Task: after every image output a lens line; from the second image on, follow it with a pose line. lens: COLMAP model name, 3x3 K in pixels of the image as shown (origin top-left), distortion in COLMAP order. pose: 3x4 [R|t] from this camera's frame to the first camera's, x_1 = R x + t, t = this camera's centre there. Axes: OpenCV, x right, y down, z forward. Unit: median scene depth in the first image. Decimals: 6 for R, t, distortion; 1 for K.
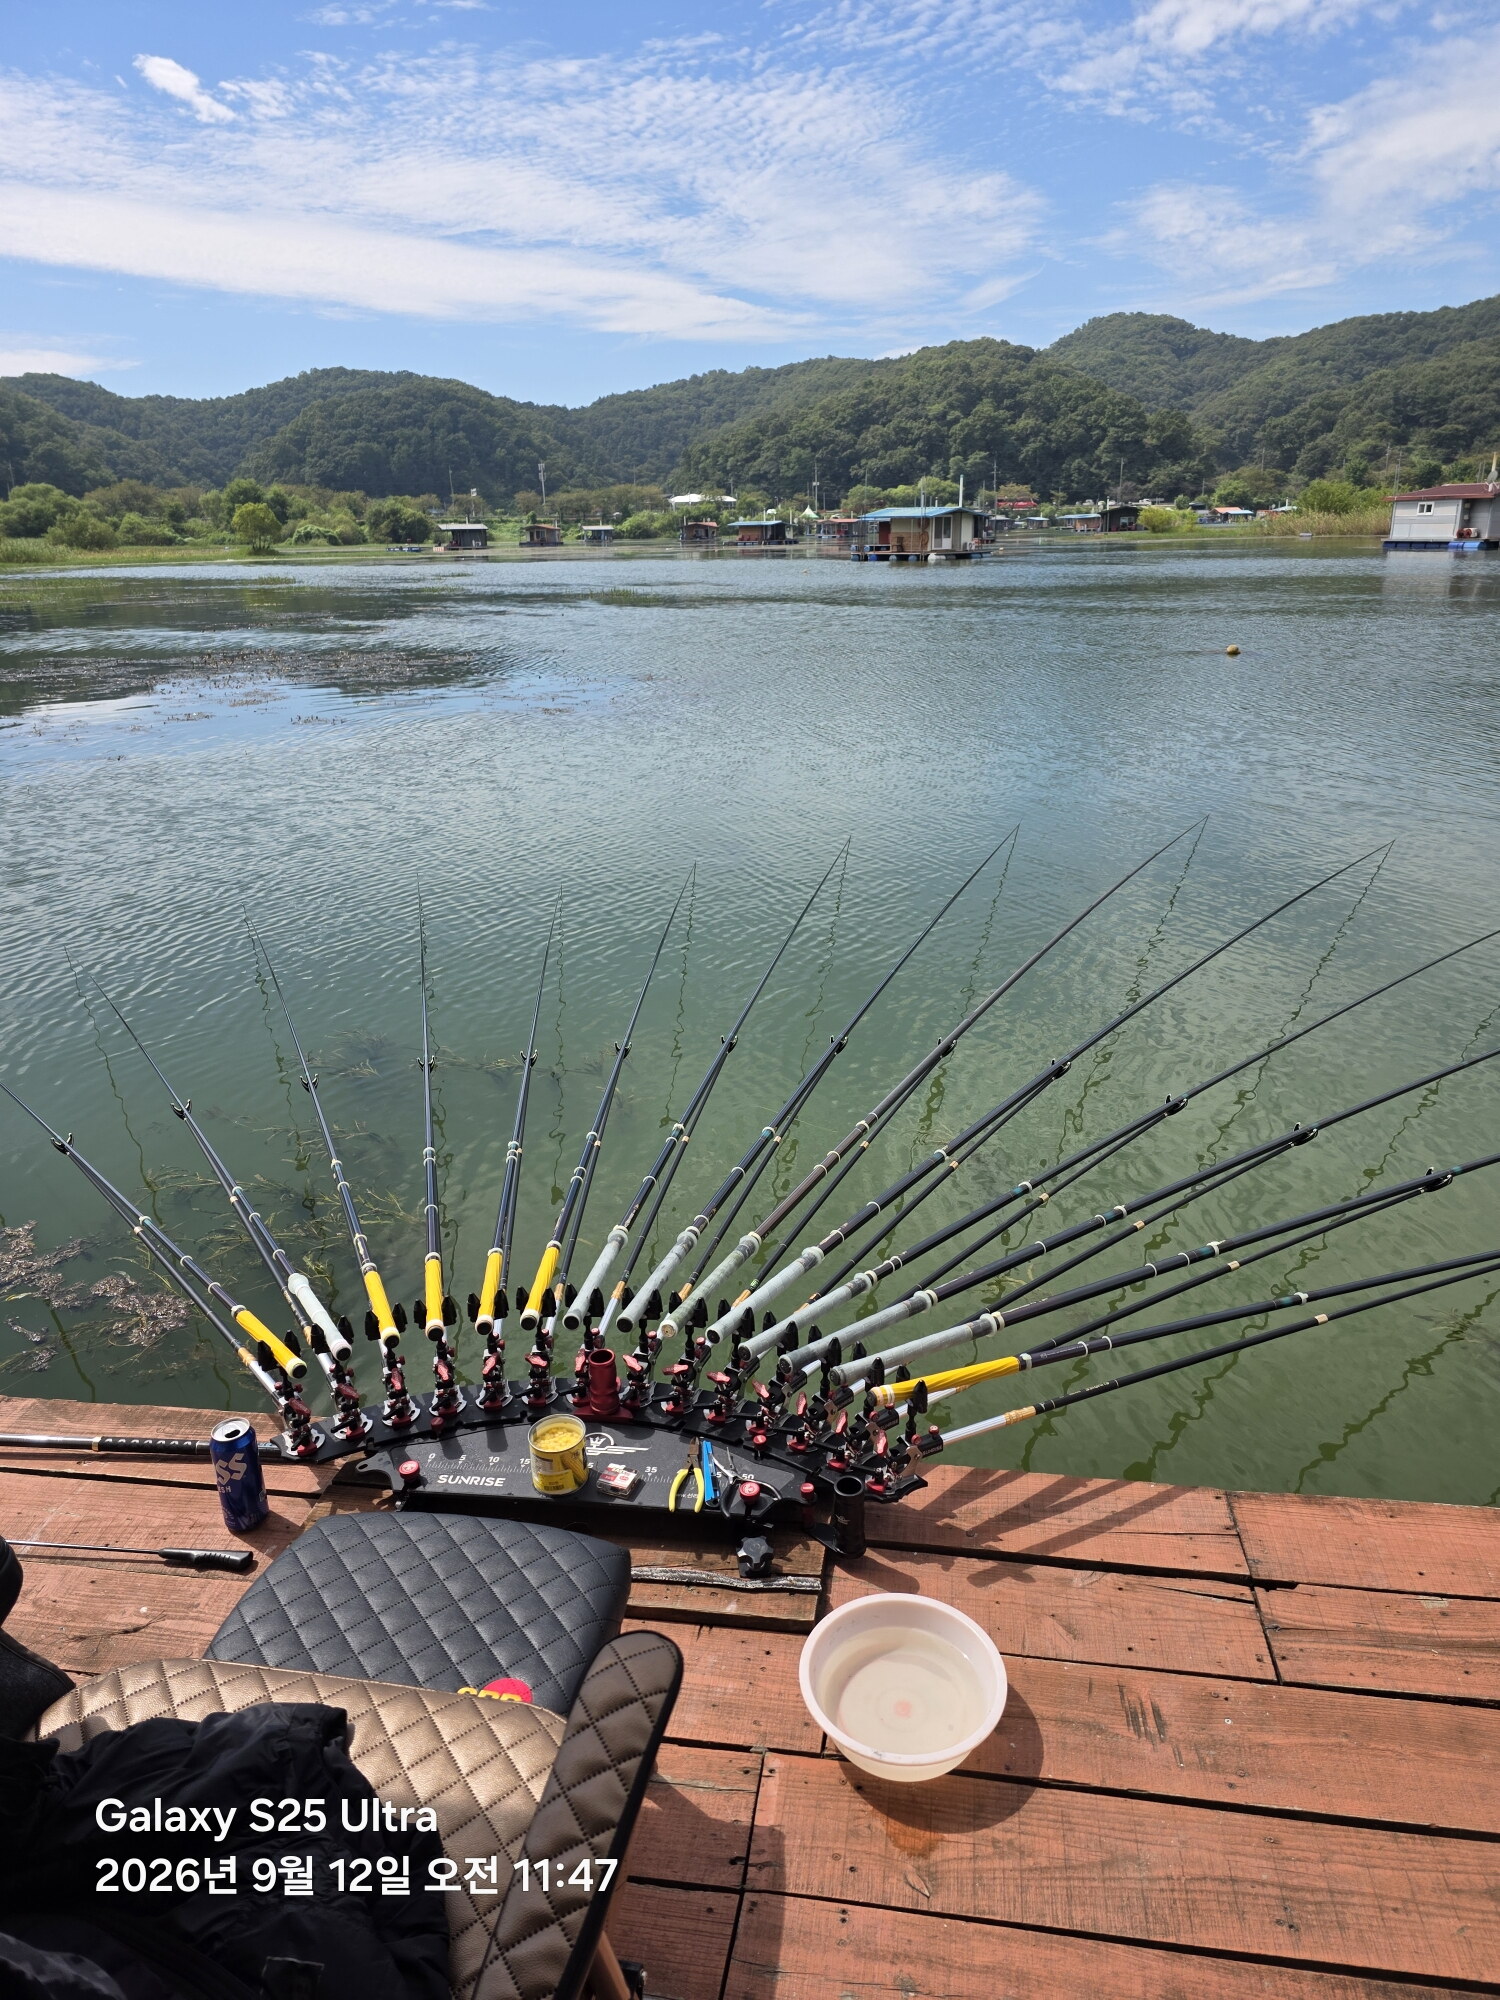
lens RADIAL K [[1370.4, 0, 749.1], [0, 1370.4, 990.7], [0, 0, 1]] dist [0.072795, -0.081412]
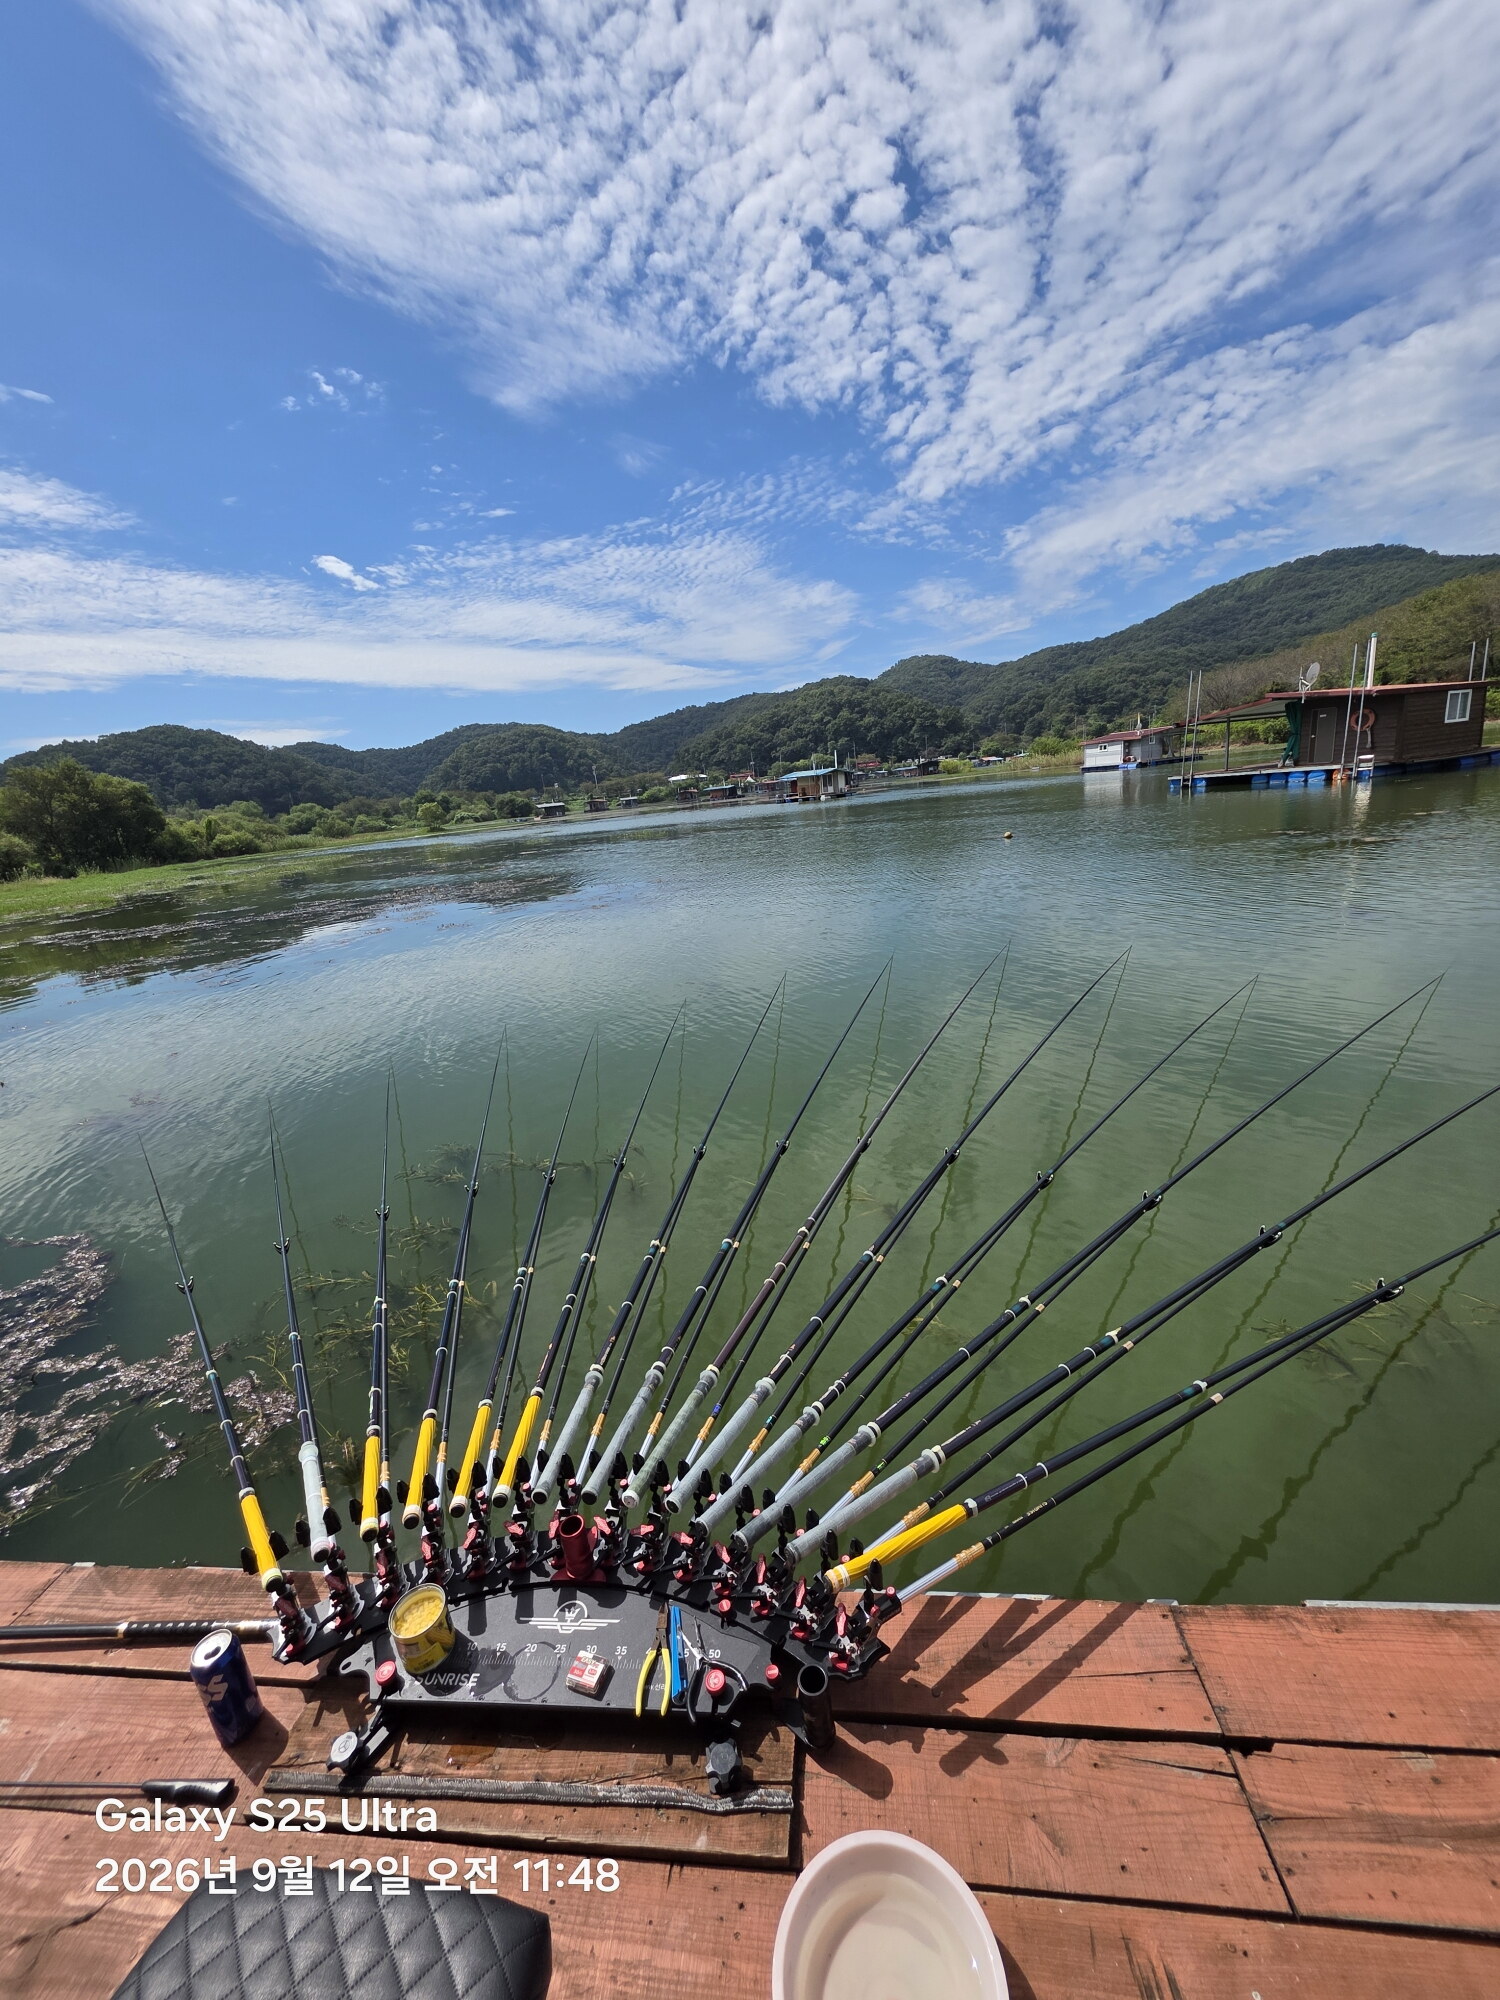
lens RADIAL K [[815.5, 0, 745.6], [0, 815.5, 993.5], [0, 0, 1]] dist [0.001008, 0.000412]
pose [[0.995959, -0.088795, 0.013448, 0.055049], [0.089579, 0.992896, -0.078313, -0.080912], [-0.006399, 0.079201, 0.996838, 0.344515]]
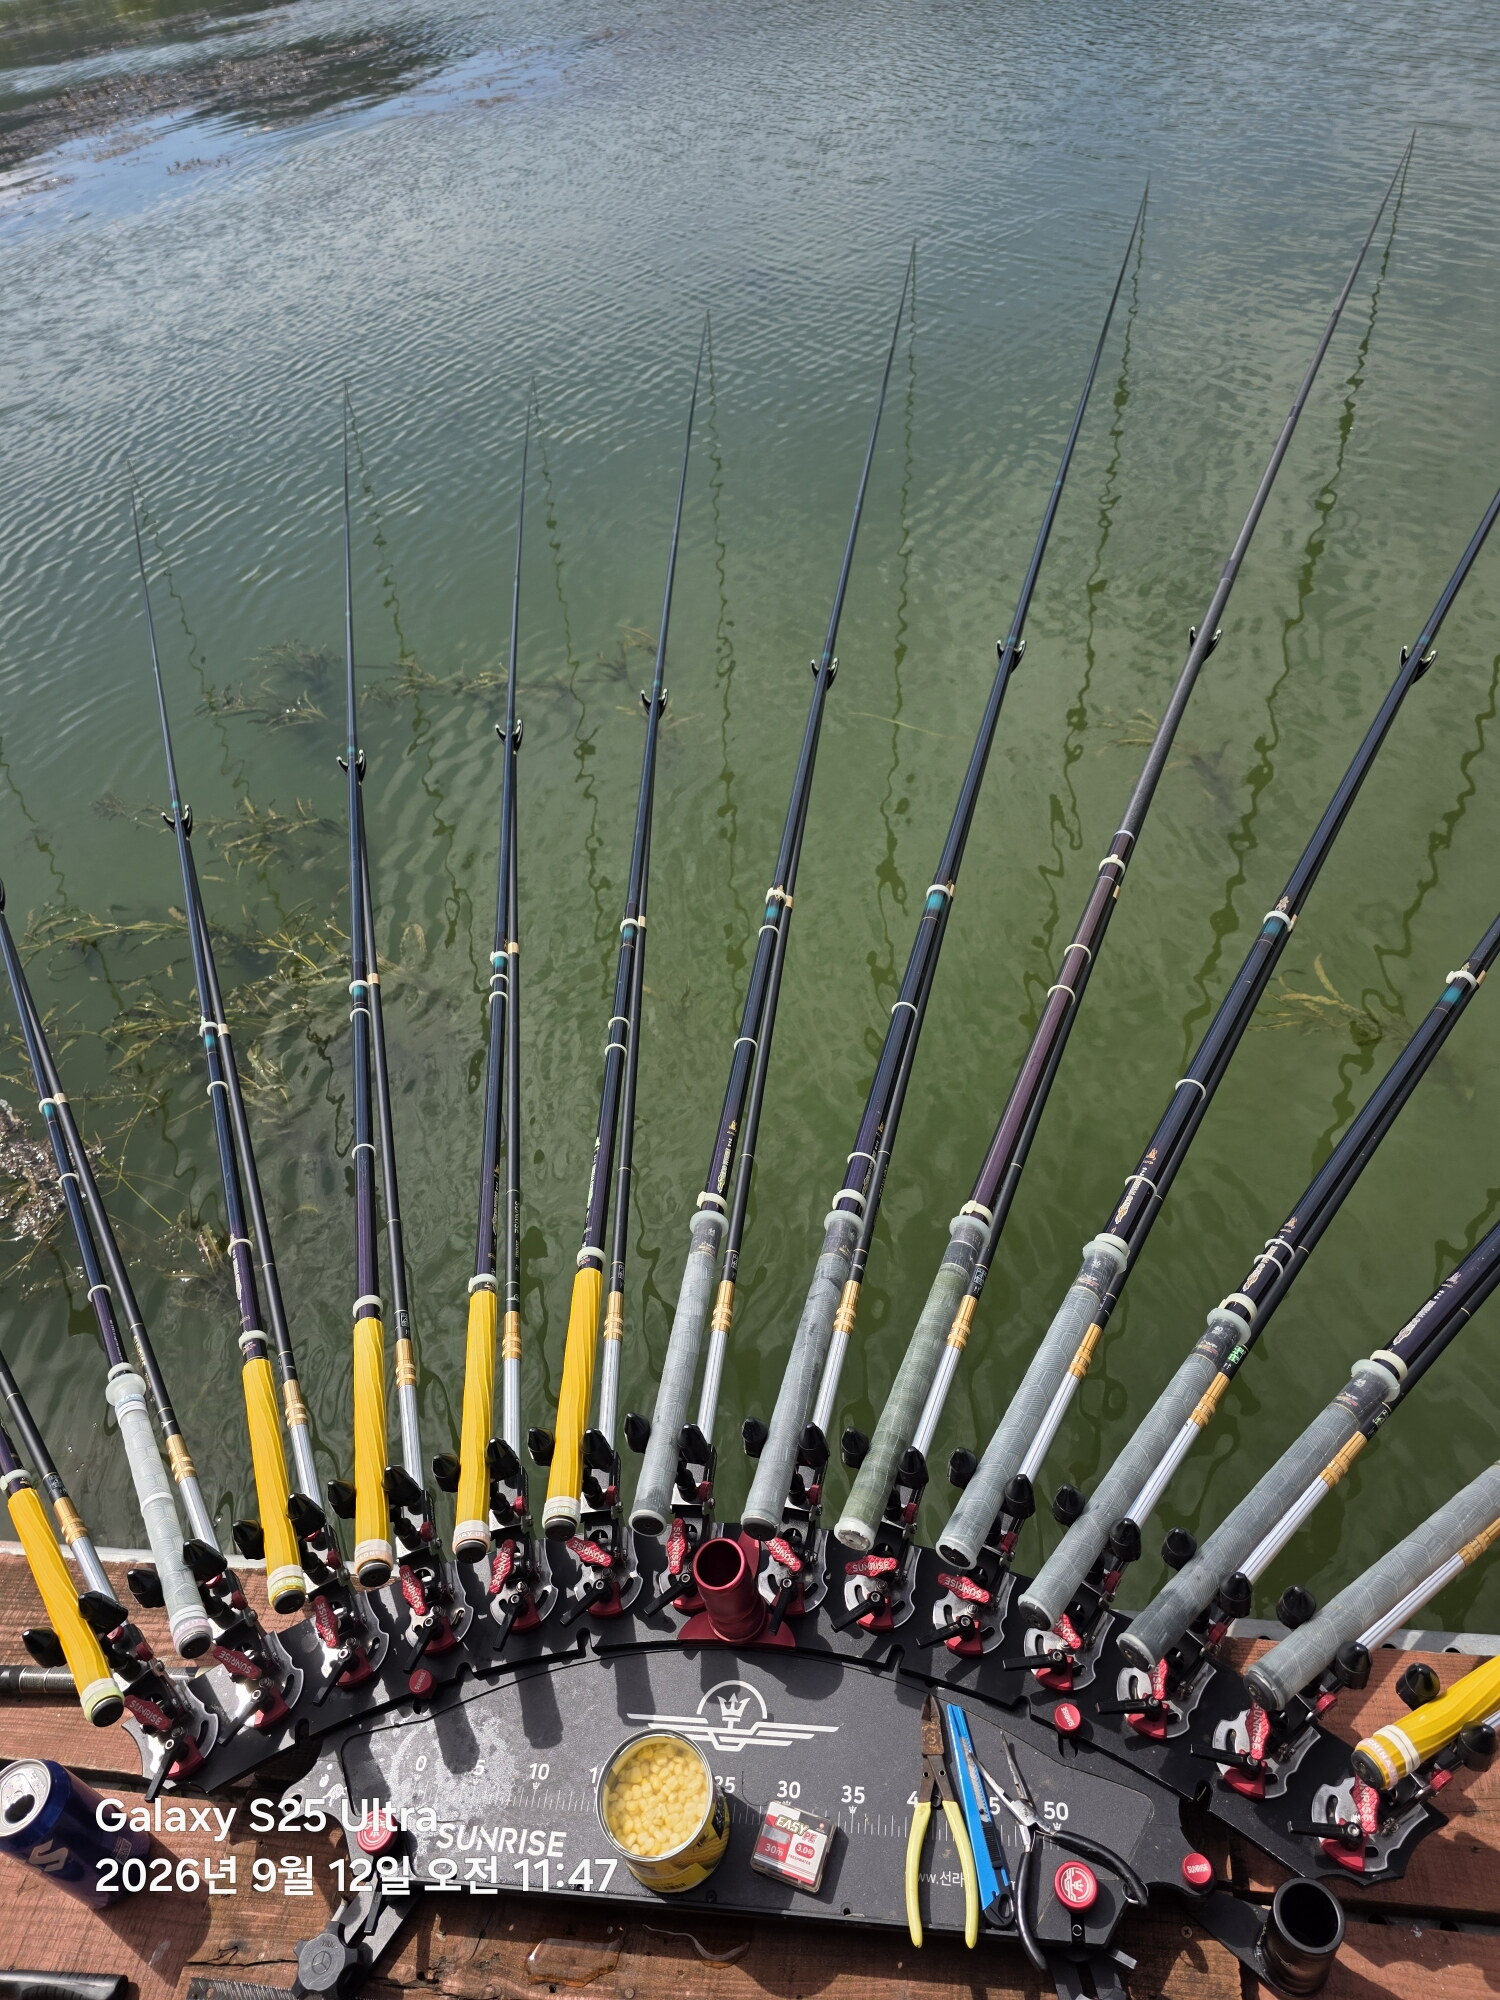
lens RADIAL K [[1370.4, 0, 749.1], [0, 1370.4, 990.7], [0, 0, 1]] dist [0.072795, -0.081412]
pose [[0.991806, -0.112085, -0.061297, -0.043913], [0.126871, 0.920411, 0.369793, -0.103789], [0.014970, -0.374540, 0.927090, 0.627249]]
